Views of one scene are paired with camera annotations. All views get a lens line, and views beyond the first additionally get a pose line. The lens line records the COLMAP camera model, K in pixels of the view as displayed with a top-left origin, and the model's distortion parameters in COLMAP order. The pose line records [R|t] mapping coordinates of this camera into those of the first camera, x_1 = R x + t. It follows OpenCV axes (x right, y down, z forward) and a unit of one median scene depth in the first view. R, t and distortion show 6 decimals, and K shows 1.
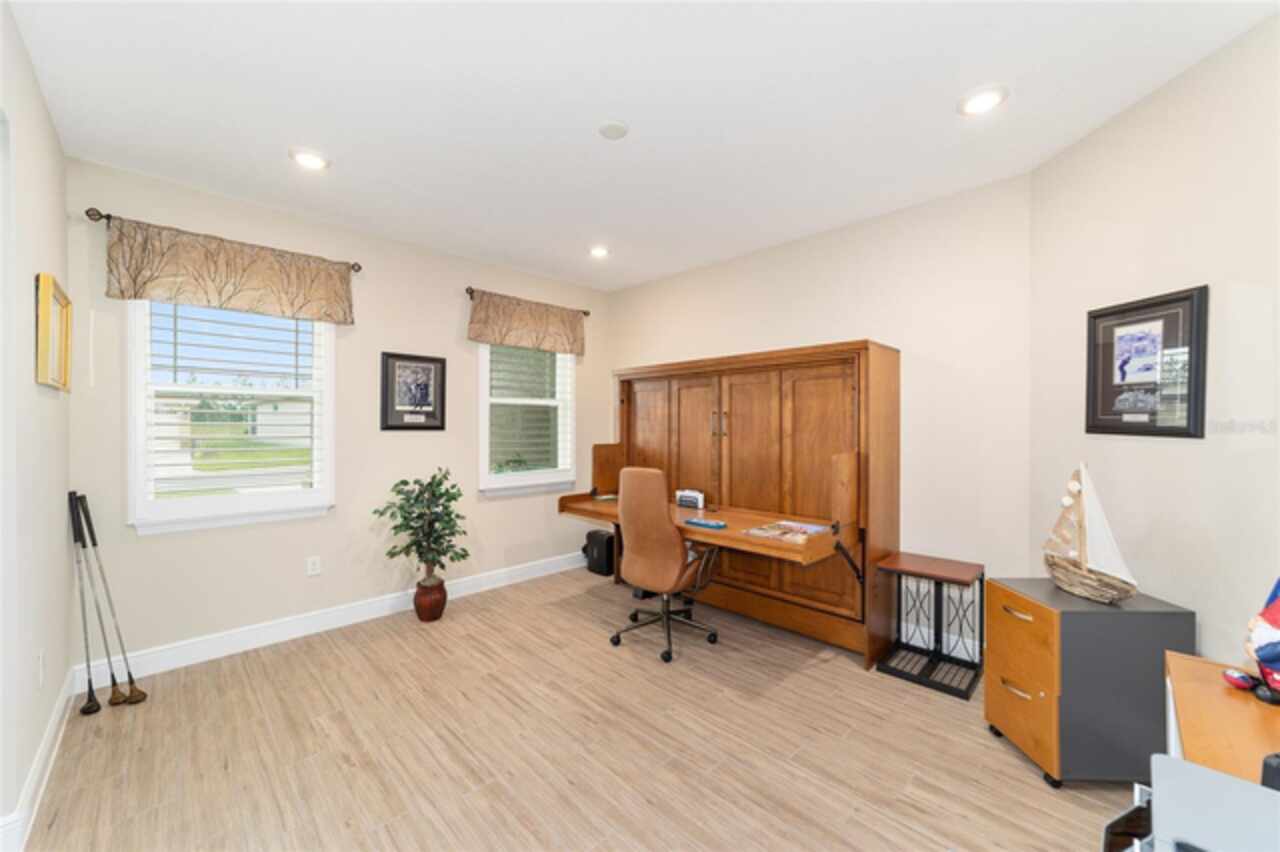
lens RADIAL K [[490.3, 0, 636.6], [0, 490.3, 427.4], [0, 0, 1]] dist [-0.002028, 0.002729]
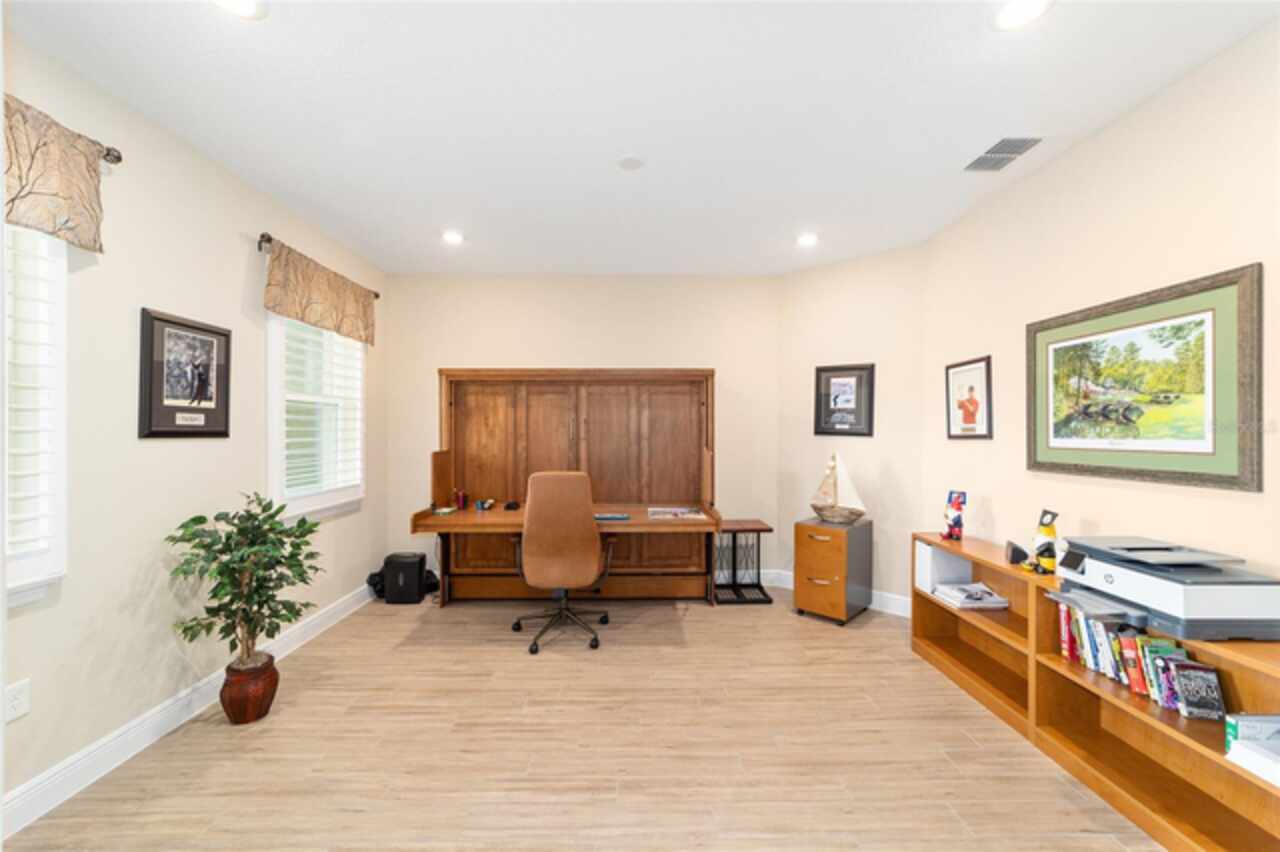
lens RADIAL K [[490.3, 0, 637.6], [0, 490.3, 432.8], [0, 0, 1]] dist [-0.002028, 0.002729]
pose [[0.693774, -0.003011, 0.720187, -0.568790], [0.002800, 0.999995, 0.001483, -0.000089], [-0.720188, 0.000988, 0.693779, 0.156062]]
